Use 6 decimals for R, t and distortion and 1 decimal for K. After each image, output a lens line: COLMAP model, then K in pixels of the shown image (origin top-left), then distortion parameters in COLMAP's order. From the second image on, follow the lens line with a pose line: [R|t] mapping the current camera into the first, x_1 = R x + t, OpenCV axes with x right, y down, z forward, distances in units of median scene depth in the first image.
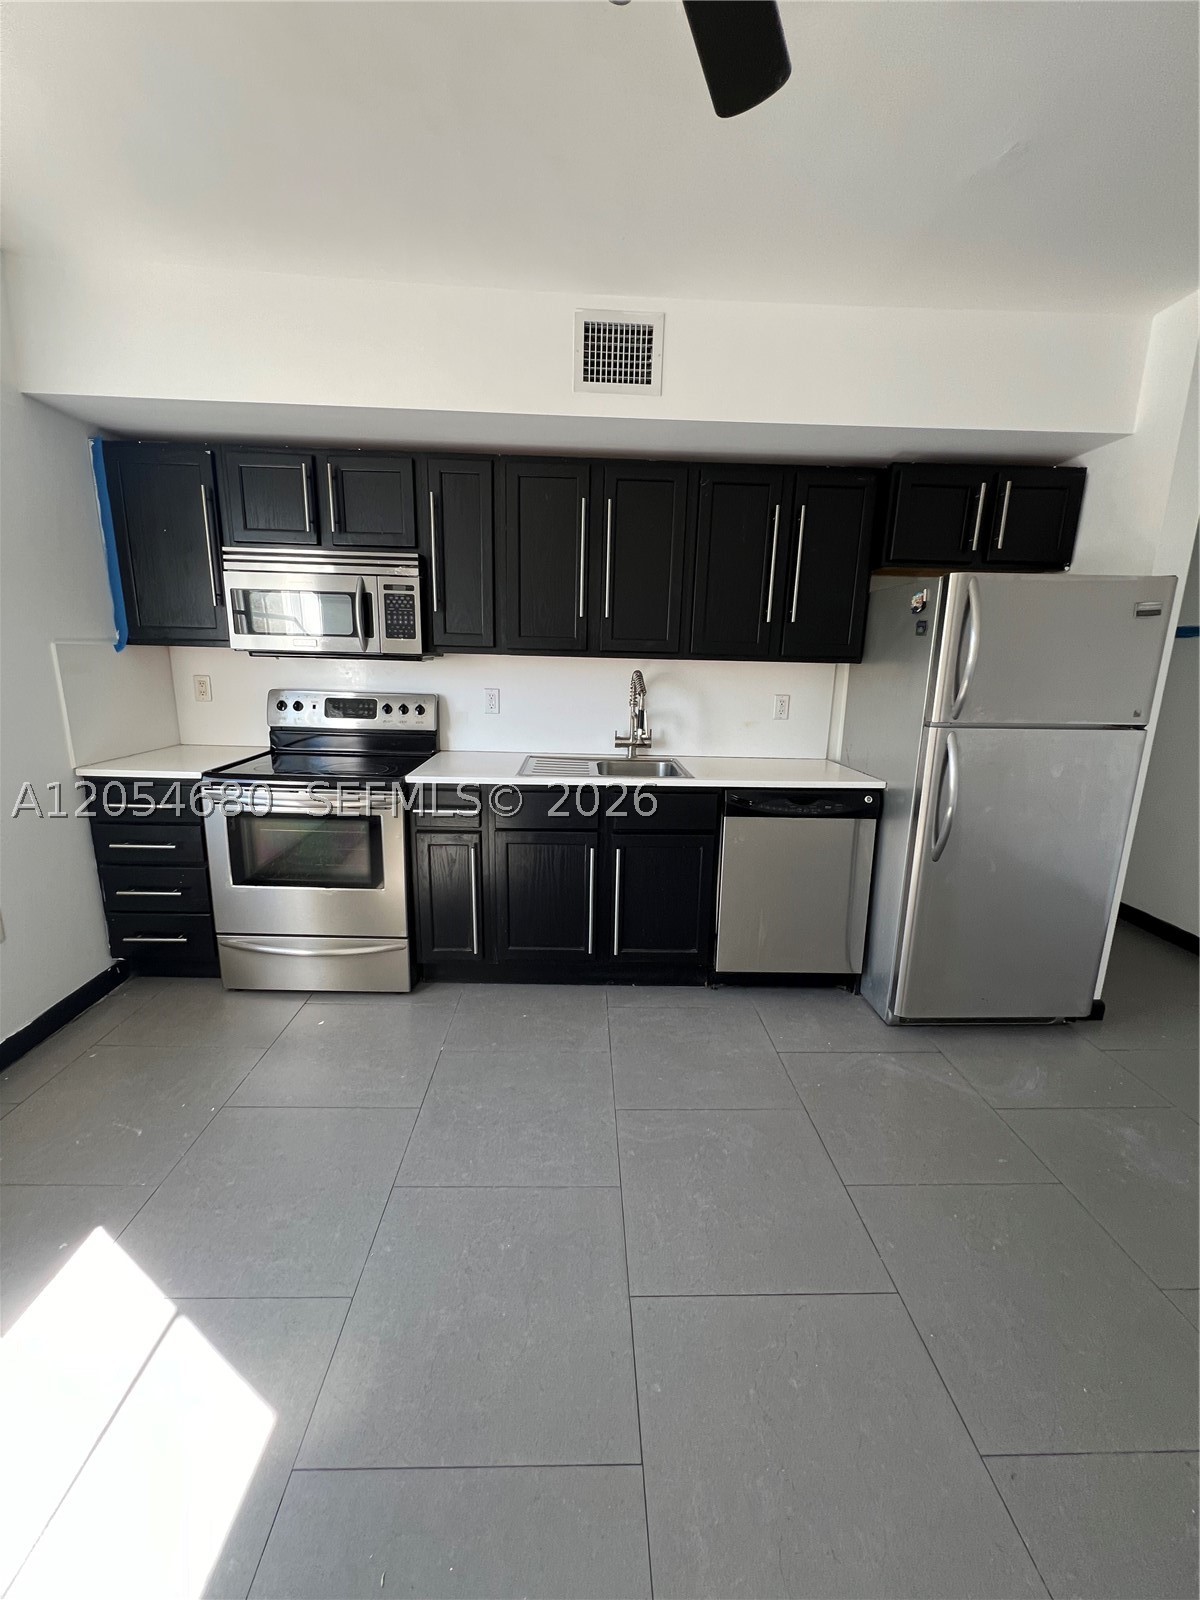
lens RADIAL K [[640.0, 0, 598.7], [0, 640.0, 801.6], [0, 0, 1]] dist [-0.001414, -0.000172]
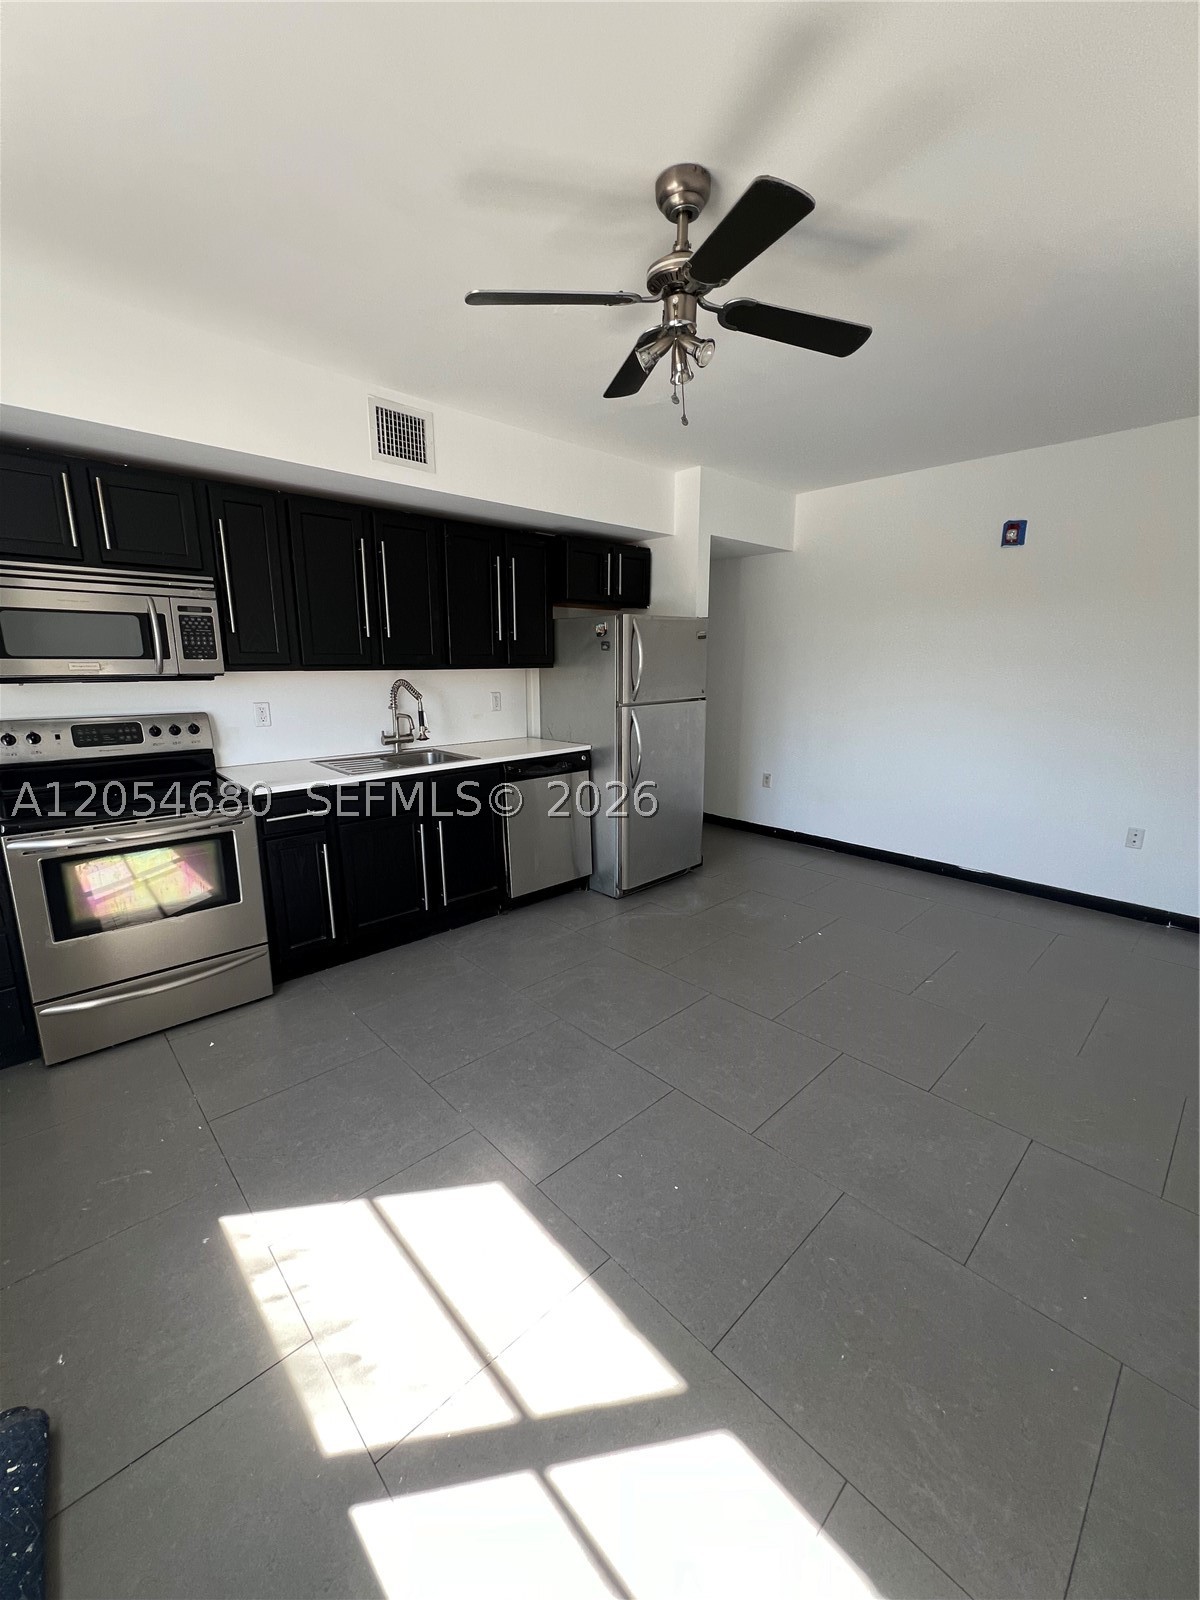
lens RADIAL K [[640.0, 0, 598.7], [0, 640.0, 801.6], [0, 0, 1]] dist [-0.001414, -0.000172]
pose [[0.746090, -0.168551, 0.644158, -0.533651], [0.161605, 0.984342, 0.070386, -0.002136], [-0.645936, 0.051585, 0.761647, -0.168570]]
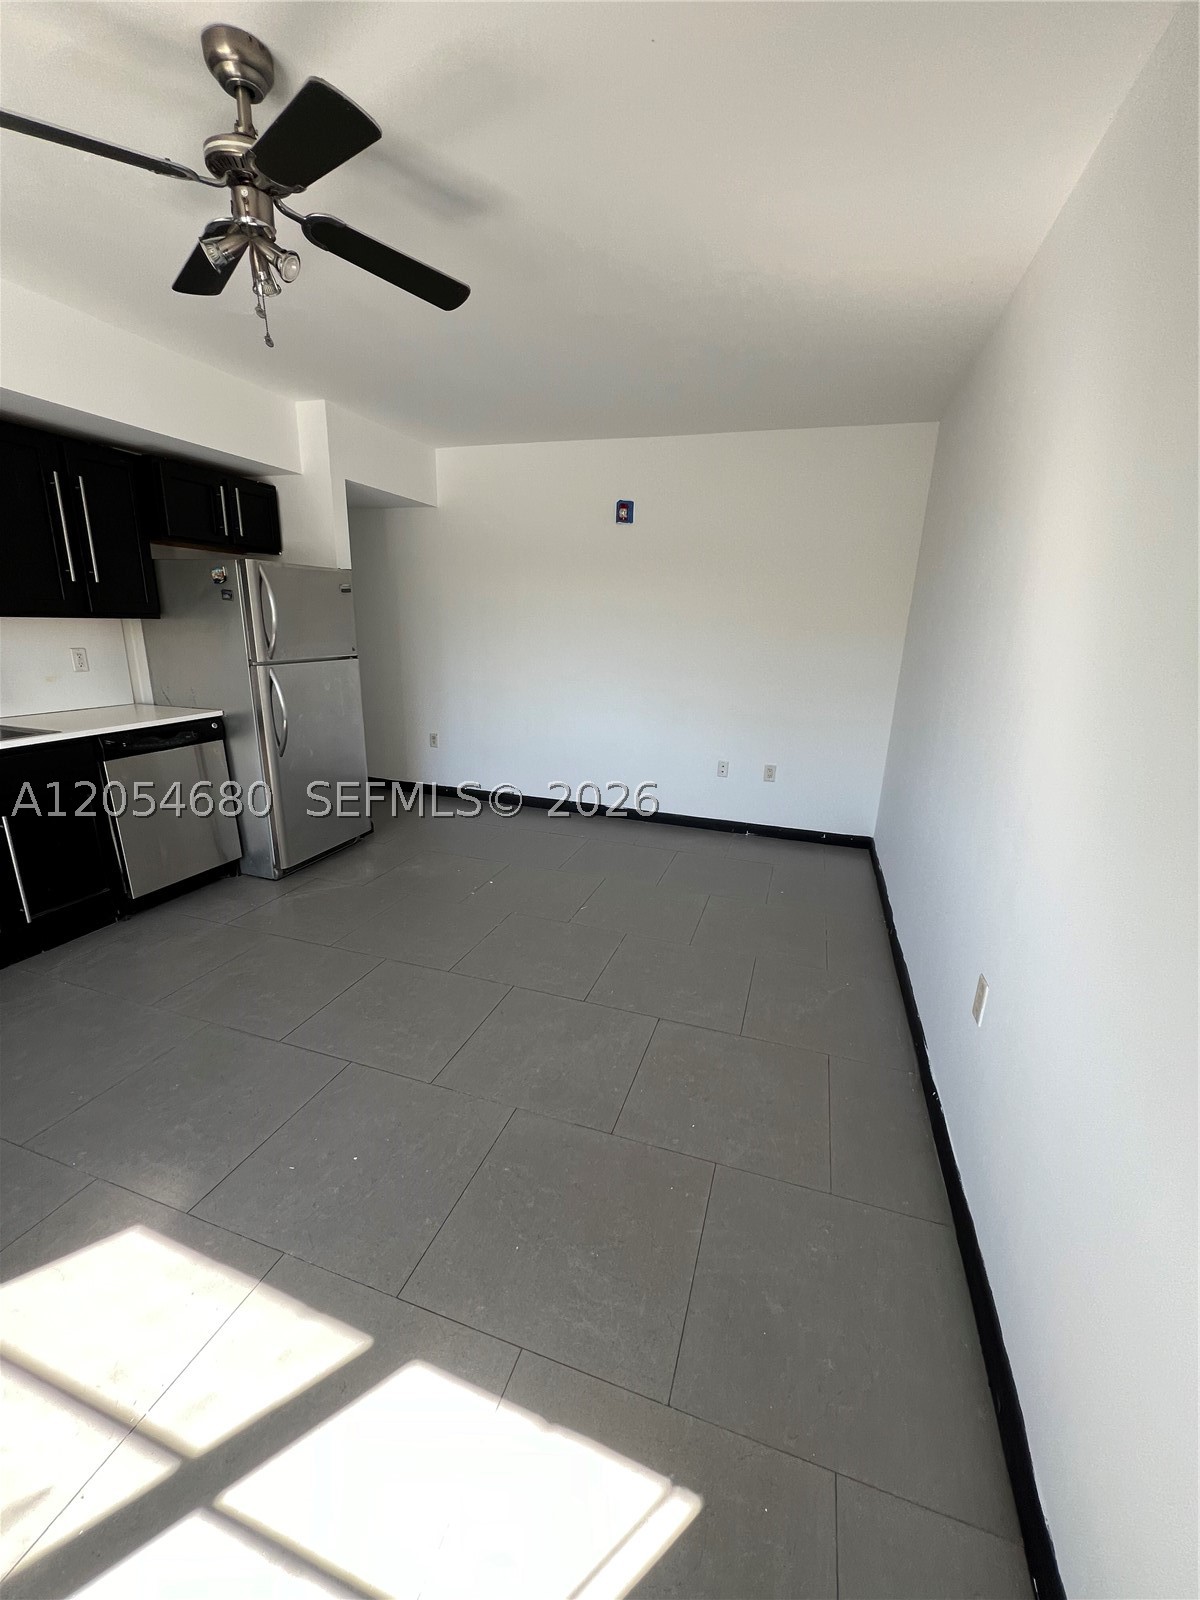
lens RADIAL K [[640.0, 0, 598.7], [0, 640.0, 801.6], [0, 0, 1]] dist [-0.001414, -0.000172]
pose [[0.343322, -0.265454, 0.900924, -0.518967], [0.181523, 0.959896, 0.213655, 0.008669], [-0.921509, 0.090186, 0.377739, -0.202767]]
